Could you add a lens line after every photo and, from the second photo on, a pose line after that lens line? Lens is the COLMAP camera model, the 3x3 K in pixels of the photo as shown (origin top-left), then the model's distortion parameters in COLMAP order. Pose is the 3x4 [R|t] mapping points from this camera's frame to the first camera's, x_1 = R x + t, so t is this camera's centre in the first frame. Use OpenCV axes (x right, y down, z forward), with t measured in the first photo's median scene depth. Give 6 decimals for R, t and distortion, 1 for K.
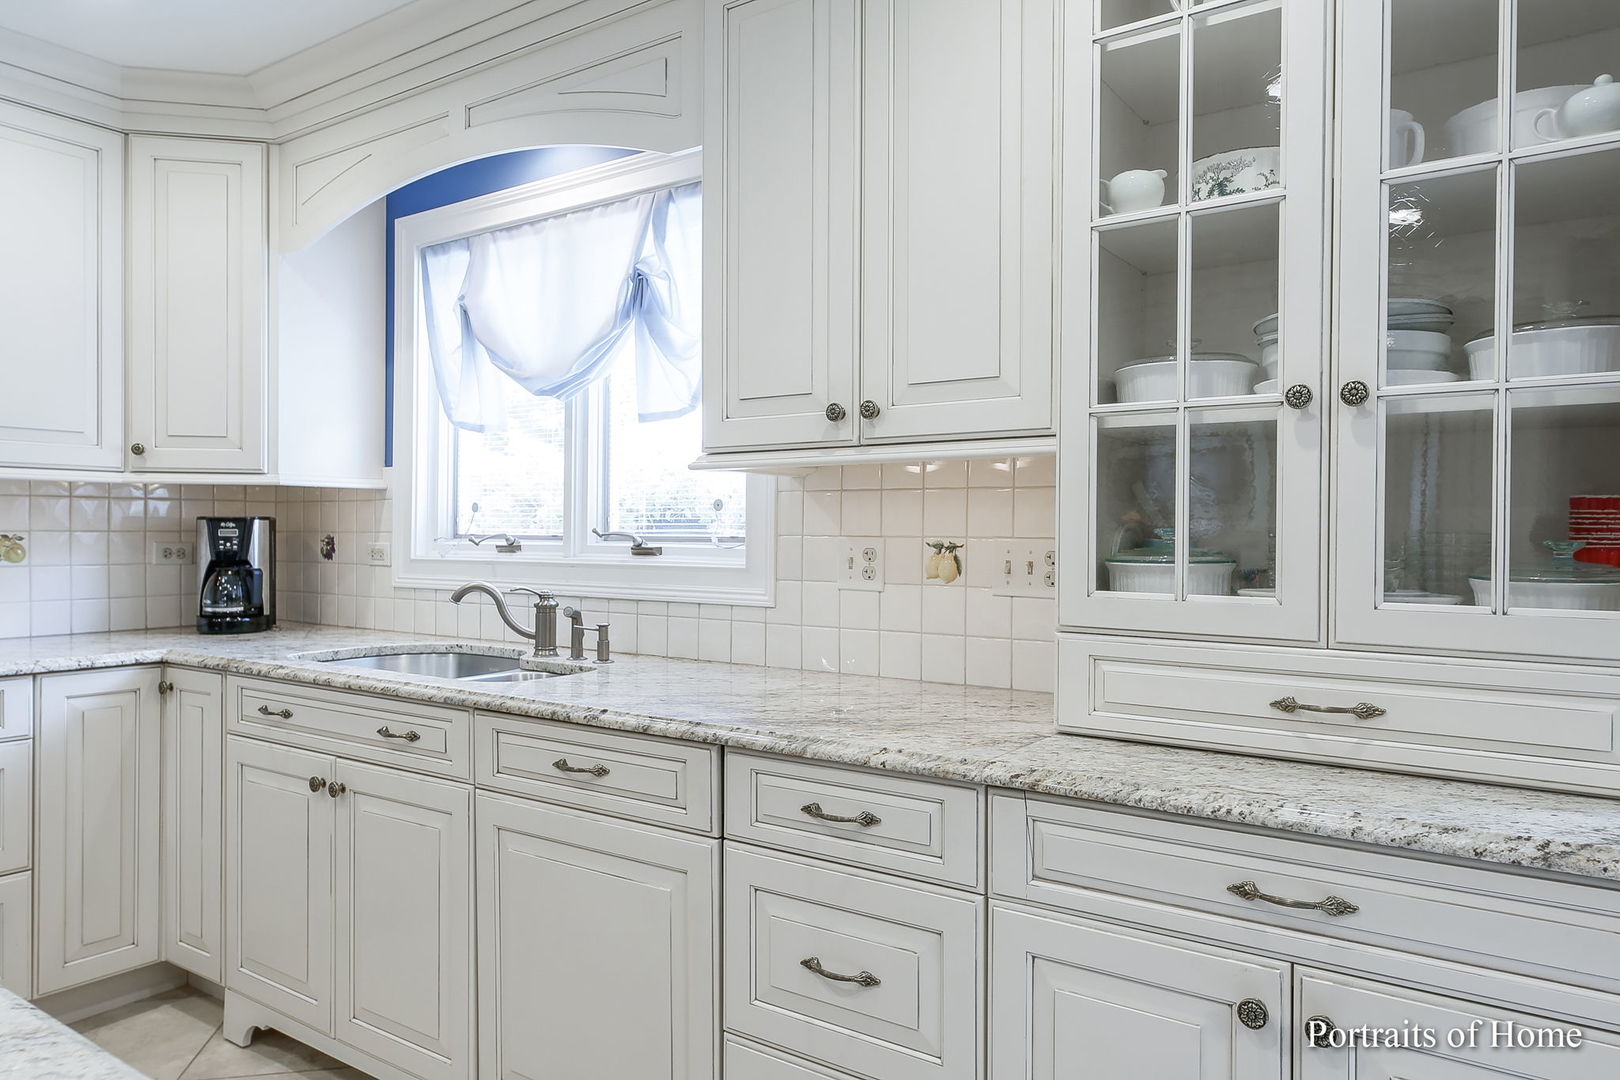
lens RADIAL K [[1058.7, 0, 810.0], [0, 1058.7, 540.0], [0, 0, 1]] dist [-0.021869, 0.000085]
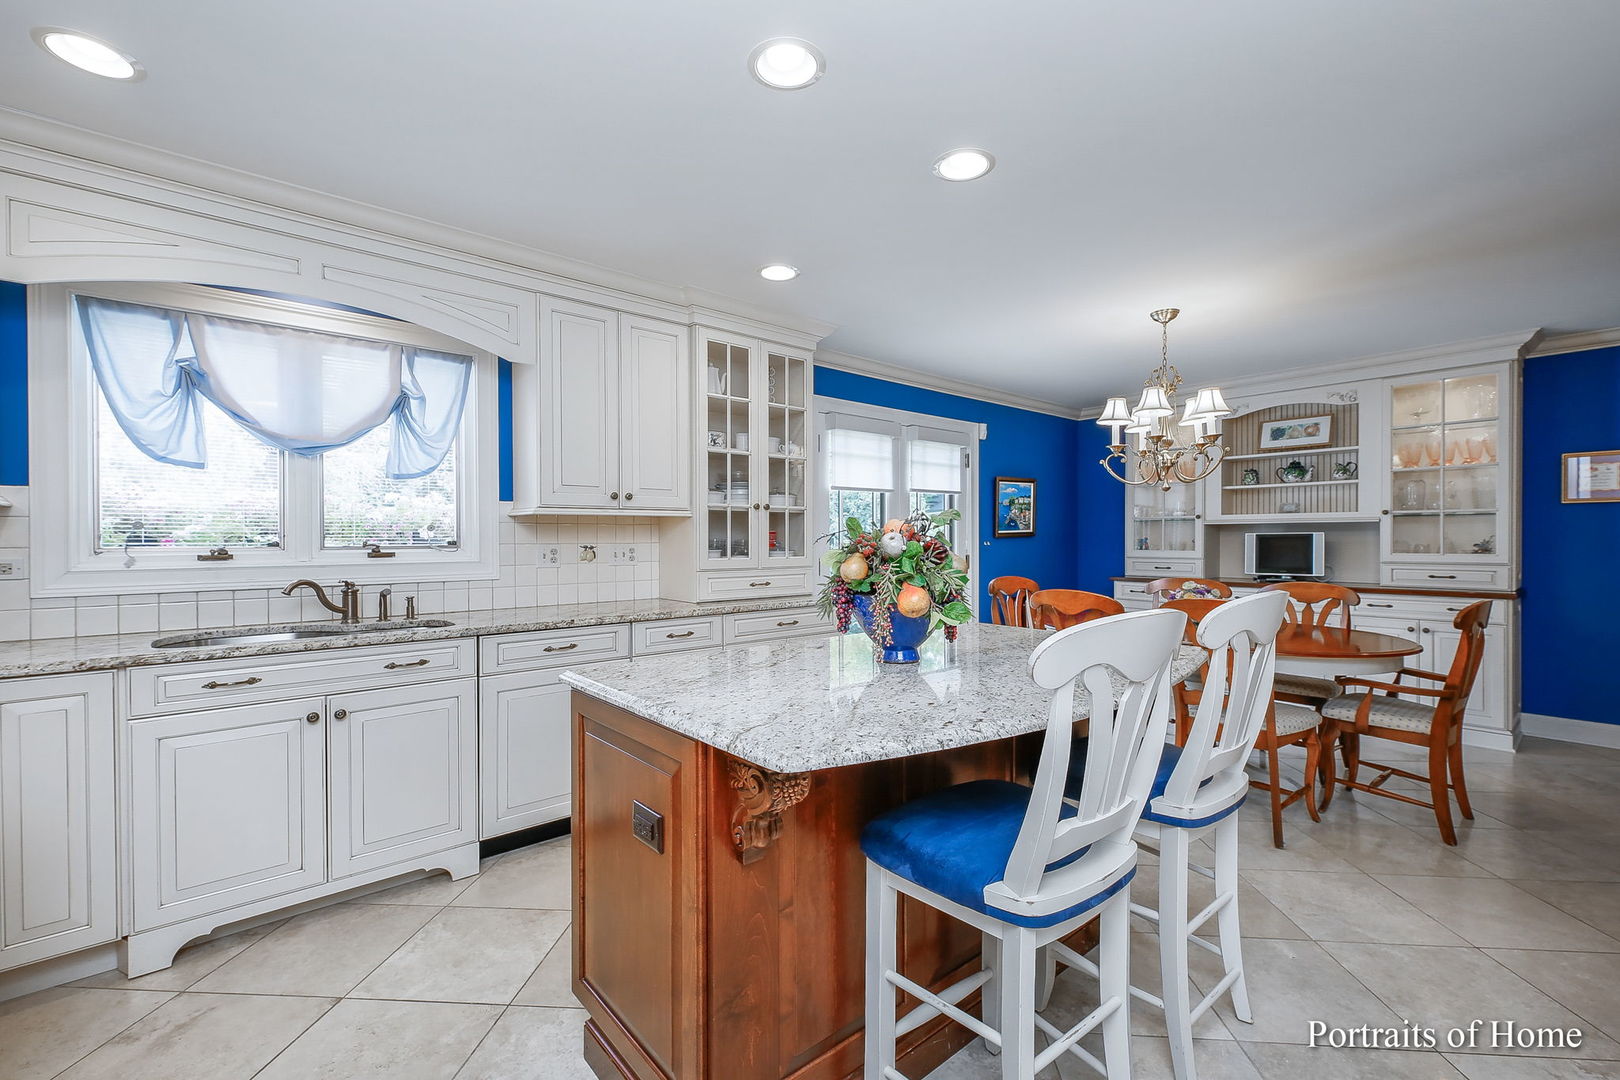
lens RADIAL K [[752.4, 0, 810.0], [0, 752.4, 540.0], [0, 0, 1]] dist [-0.014371, -0.000550]
pose [[0.244849, -0.011920, 0.969488, -1.490750], [0.011652, 0.999888, 0.009351, -0.021757], [-0.969491, 0.009006, 0.244961, 0.077239]]
